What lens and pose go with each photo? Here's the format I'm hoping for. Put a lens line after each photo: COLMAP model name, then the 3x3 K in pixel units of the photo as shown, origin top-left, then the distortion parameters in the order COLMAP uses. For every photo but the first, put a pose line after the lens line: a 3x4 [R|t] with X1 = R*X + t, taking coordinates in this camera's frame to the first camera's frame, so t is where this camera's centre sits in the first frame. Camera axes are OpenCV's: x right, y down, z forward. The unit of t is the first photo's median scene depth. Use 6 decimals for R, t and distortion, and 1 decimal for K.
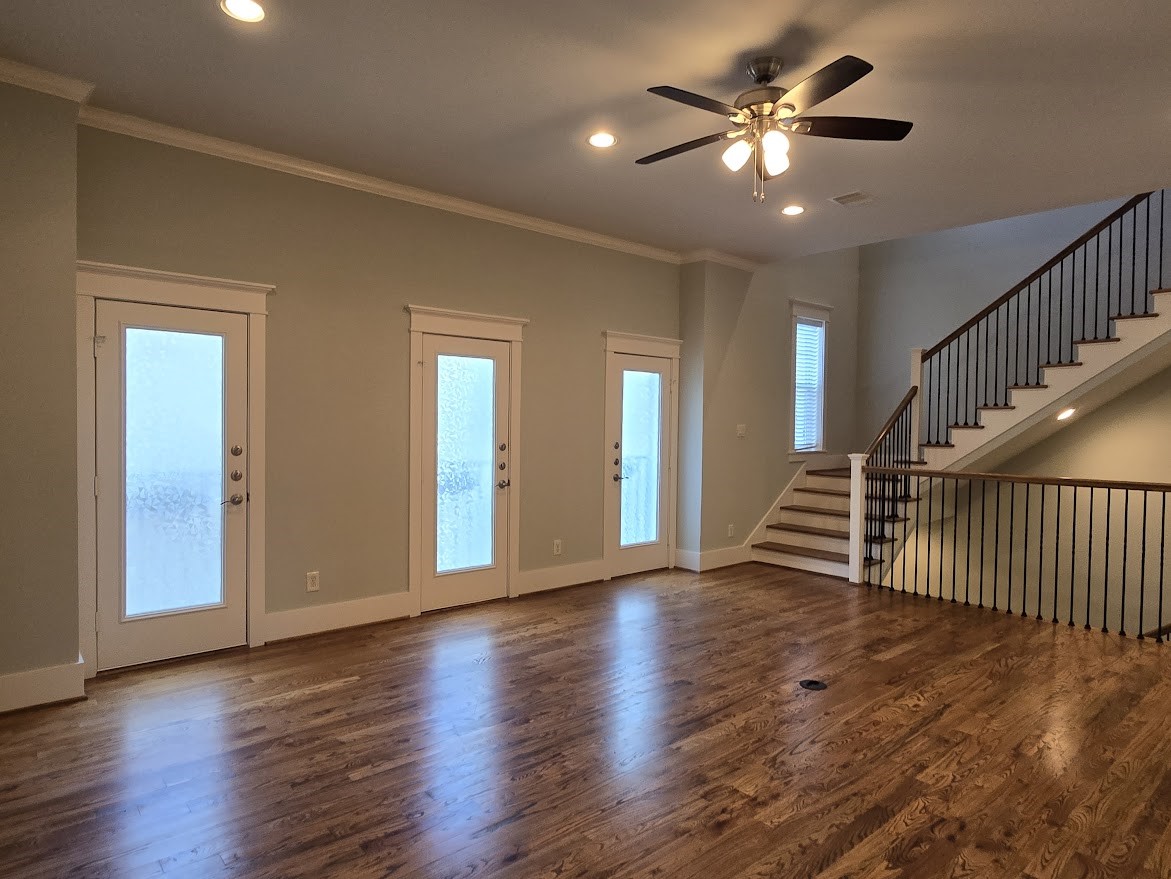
lens RADIAL K [[692.0, 0, 581.9], [0, 692.0, 457.8], [0, 0, 1]] dist [0.004404, -0.015589]
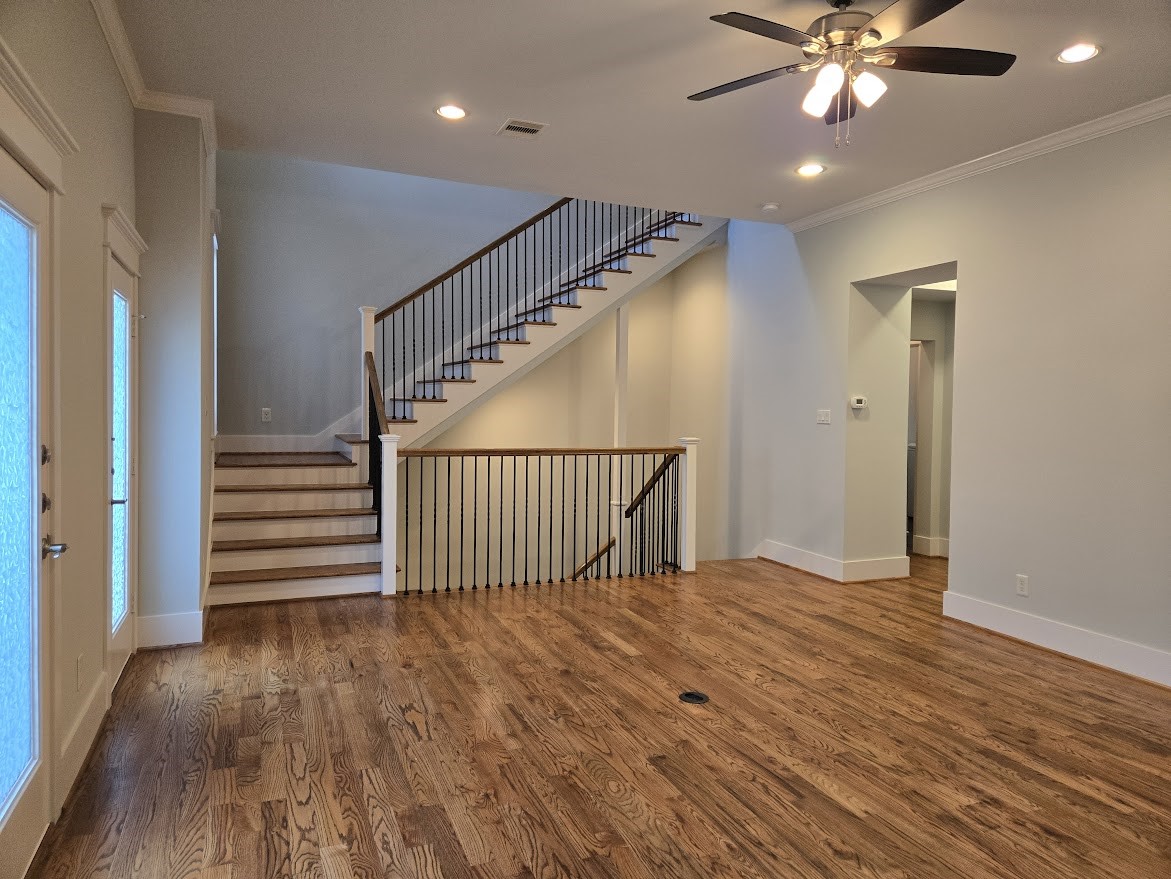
lens RADIAL K [[784.5, 0, 588.2], [0, 784.5, 438.7], [0, 0, 1]] dist [0.076510, -0.066567]
pose [[0.303505, -0.046010, 0.951718, -0.570084], [0.034390, 0.998712, 0.037315, -0.037221], [-0.952209, 0.021405, 0.304696, 0.717296]]
